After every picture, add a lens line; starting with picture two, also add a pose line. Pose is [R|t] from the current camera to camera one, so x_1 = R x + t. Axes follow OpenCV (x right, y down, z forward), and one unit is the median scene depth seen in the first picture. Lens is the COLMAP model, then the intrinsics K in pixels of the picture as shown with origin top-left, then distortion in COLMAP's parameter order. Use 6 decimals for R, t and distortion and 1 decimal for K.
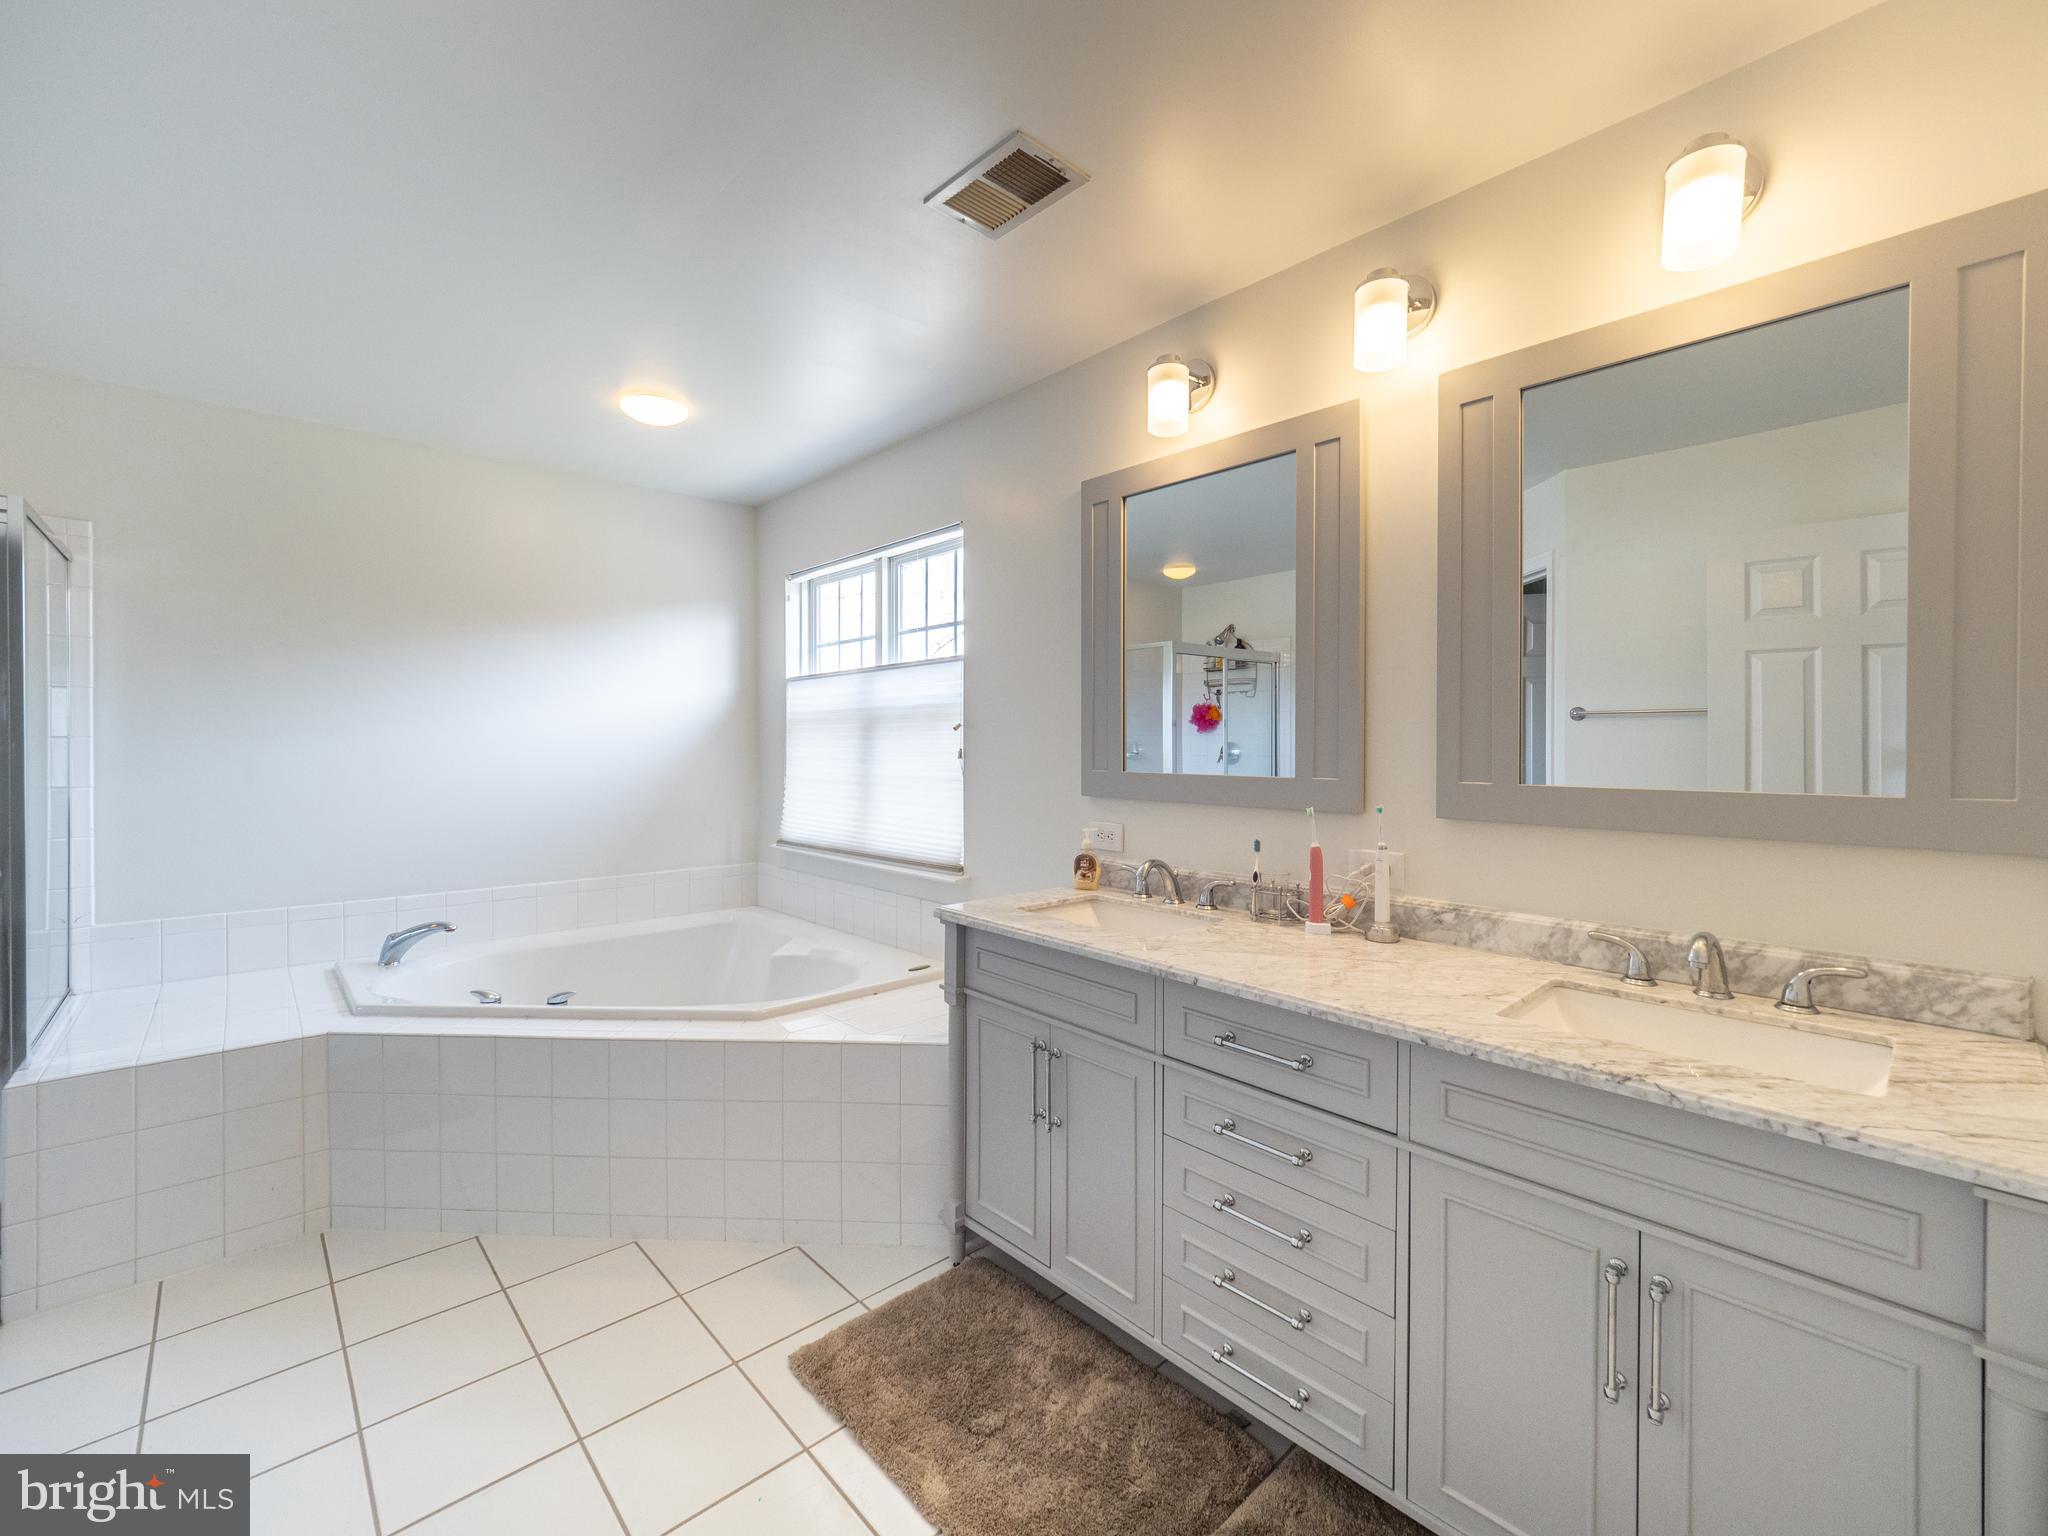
lens RADIAL K [[809.2, 0, 1048.1], [0, 809.2, 758.5], [0, 0, 1]] dist [-0.000390, -0.000293]
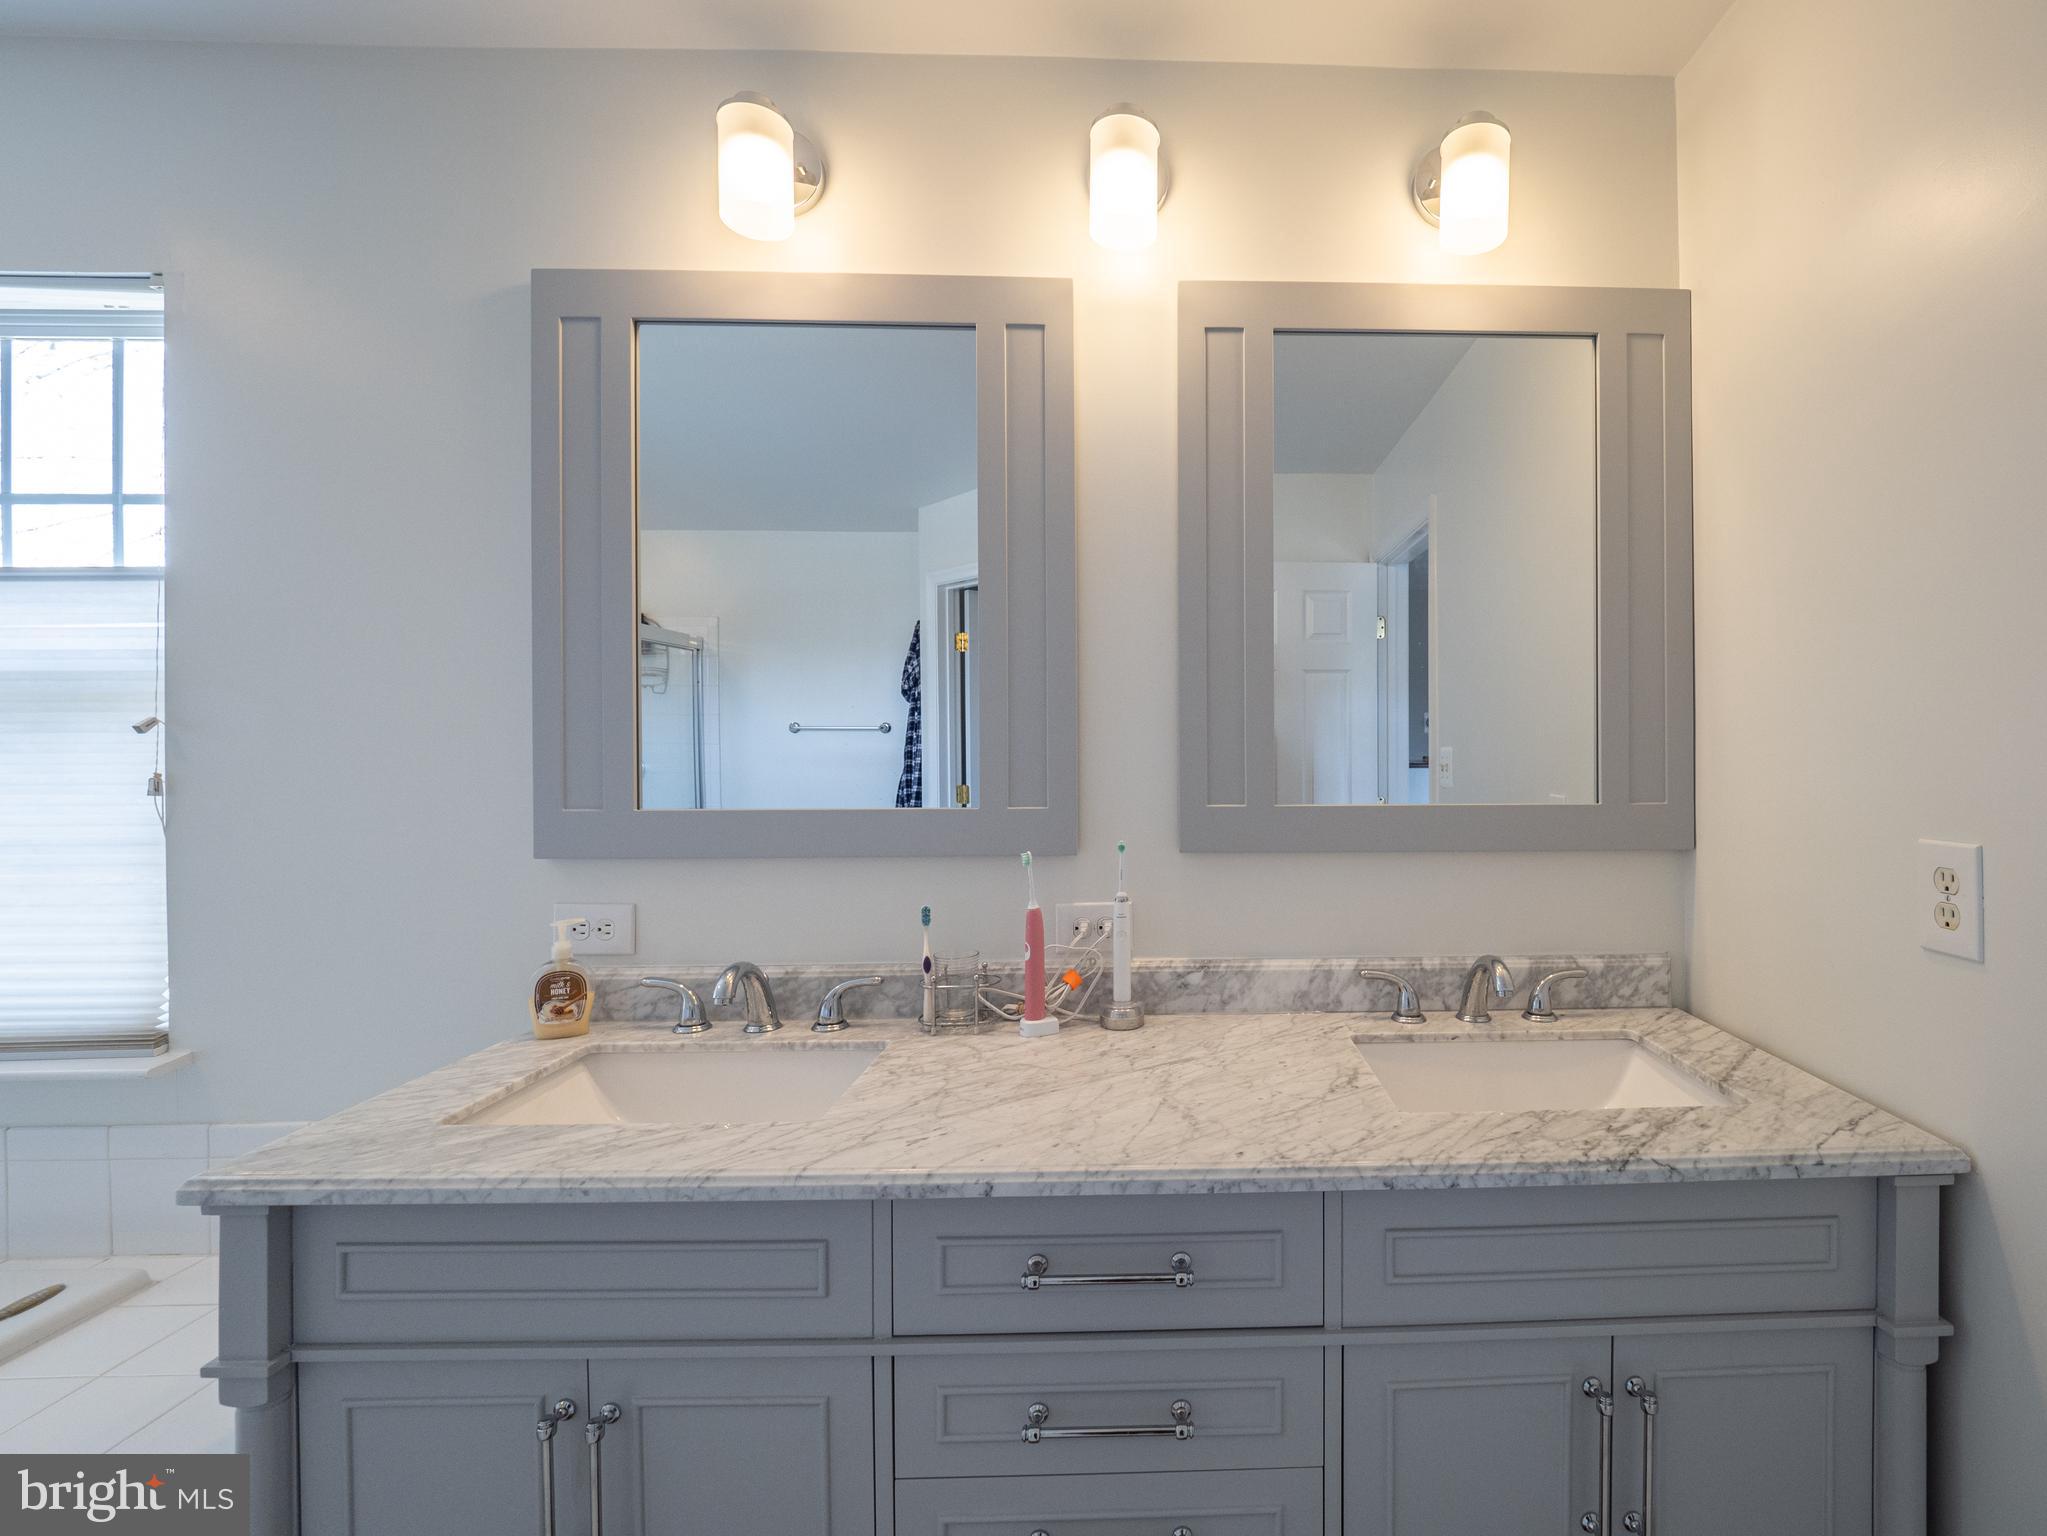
lens RADIAL K [[903.6, 0, 1165.3], [0, 903.6, 756.4], [0, 0, 1]] dist [0.001155, -0.005749]
pose [[0.676597, -0.005726, 0.736331, -0.139665], [0.018817, 0.999778, -0.009516, -0.008978], [-0.736113, 0.020294, 0.676554, 0.360565]]
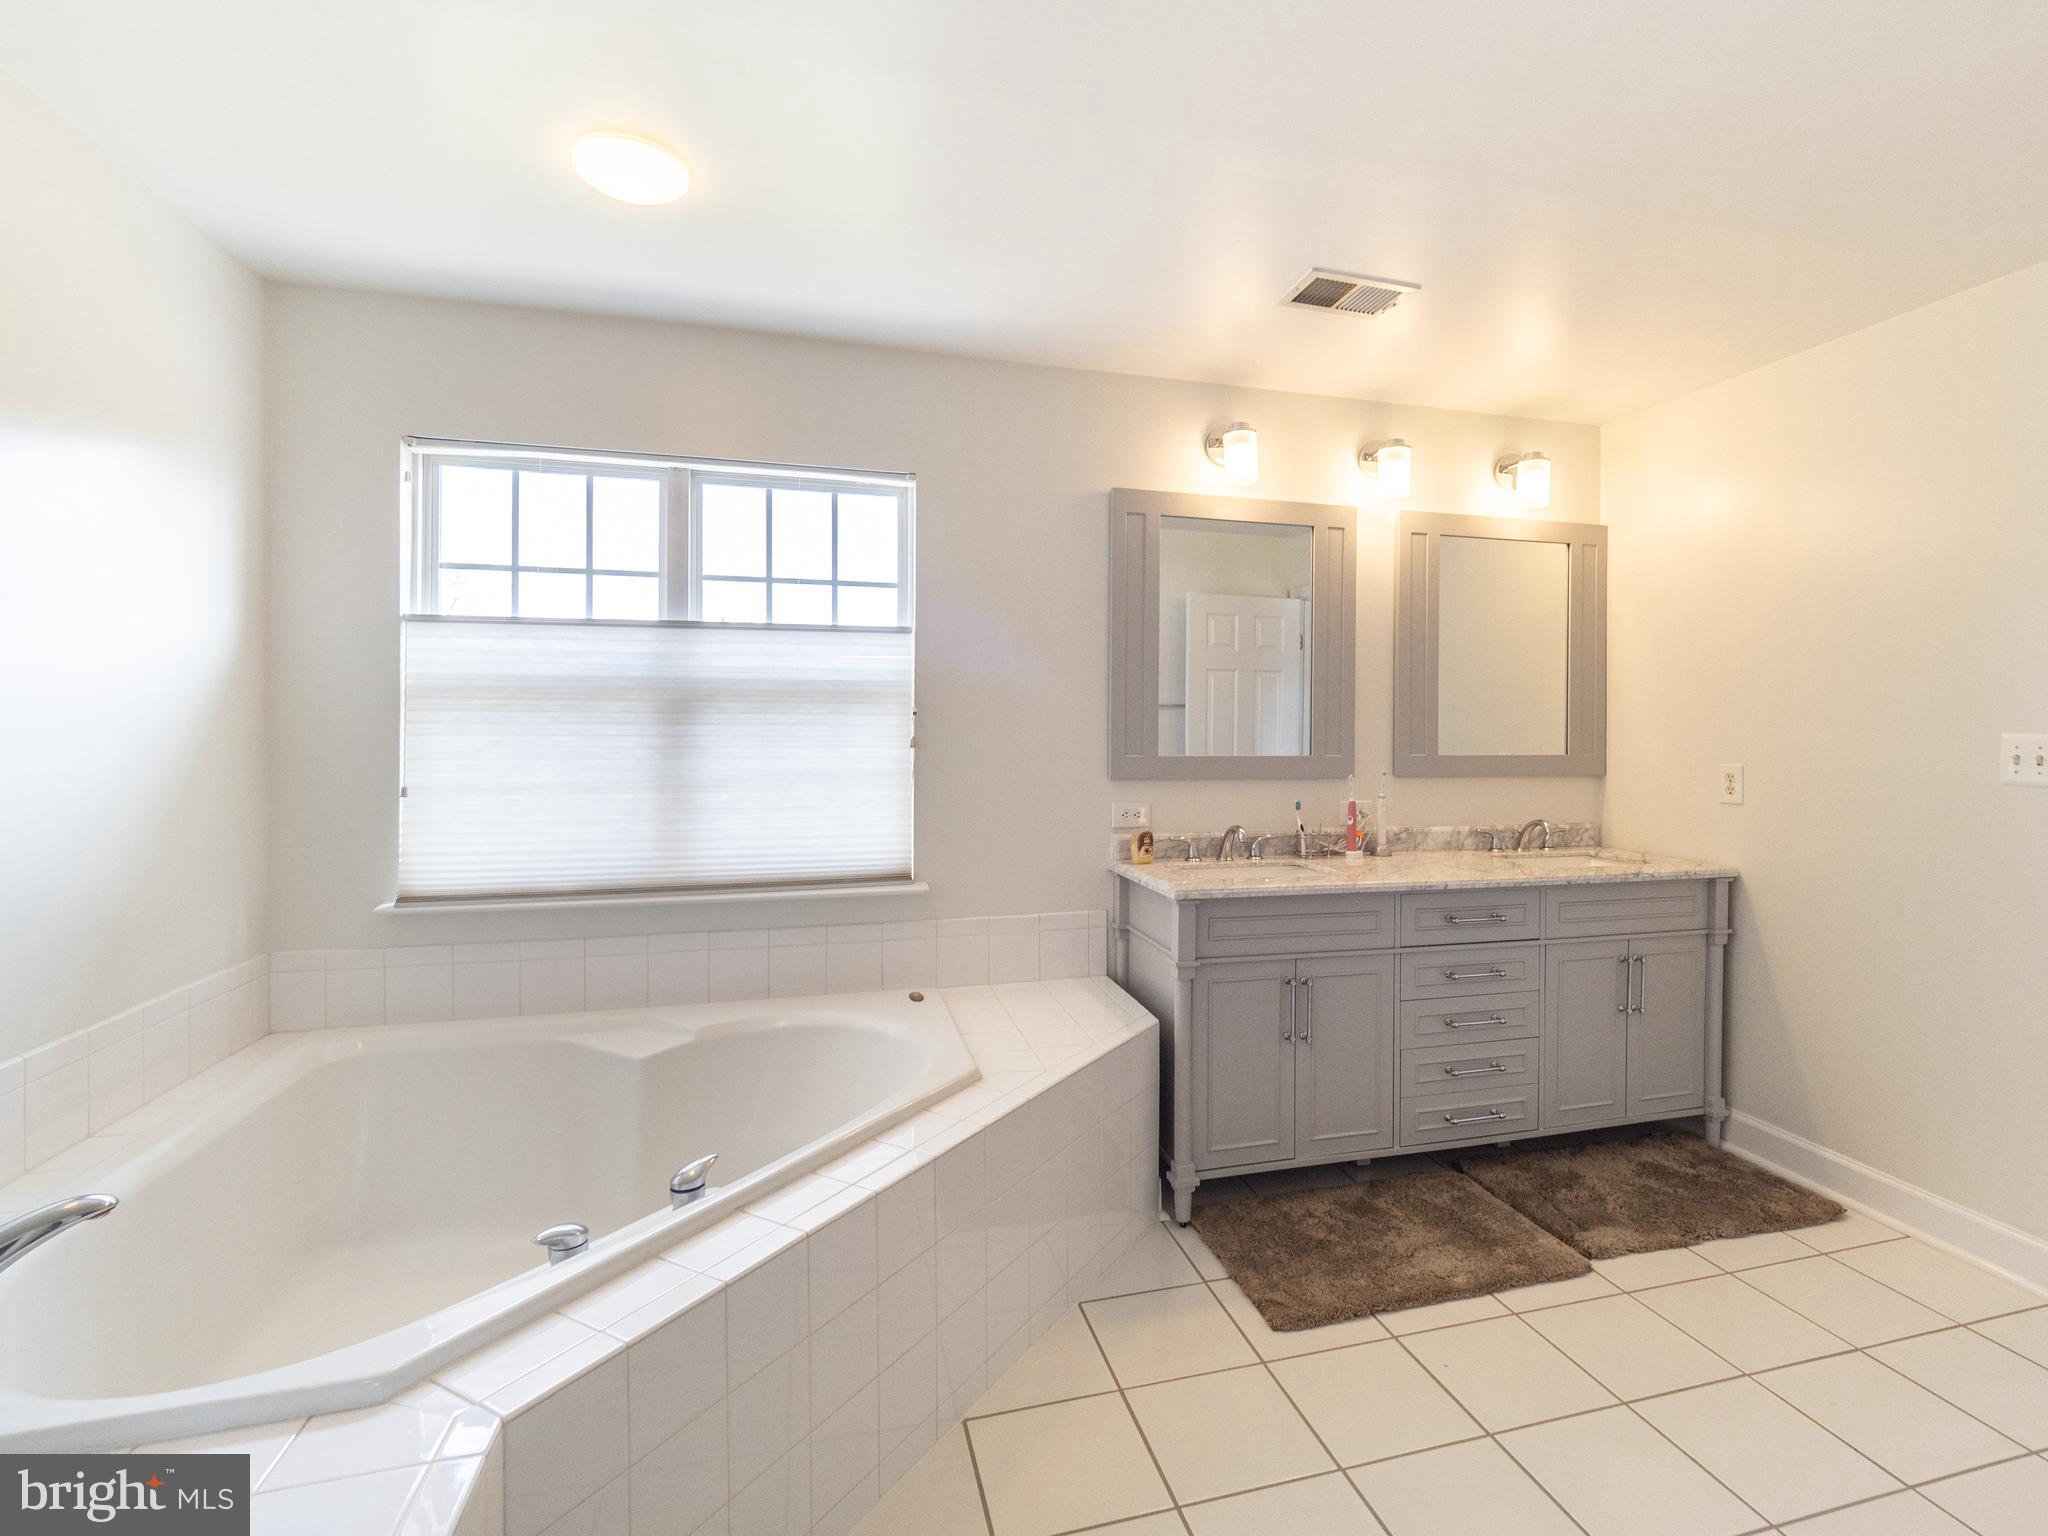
lens RADIAL K [[921.7, 0, 1027.3], [0, 921.7, 736.4], [0, 0, 1]] dist [-0.001387, -0.000328]
pose [[0.524277, -0.009648, 0.851493, -1.284200], [0.010864, 0.999930, 0.004640, -0.021253], [-0.851479, 0.006818, 0.524345, 0.559938]]
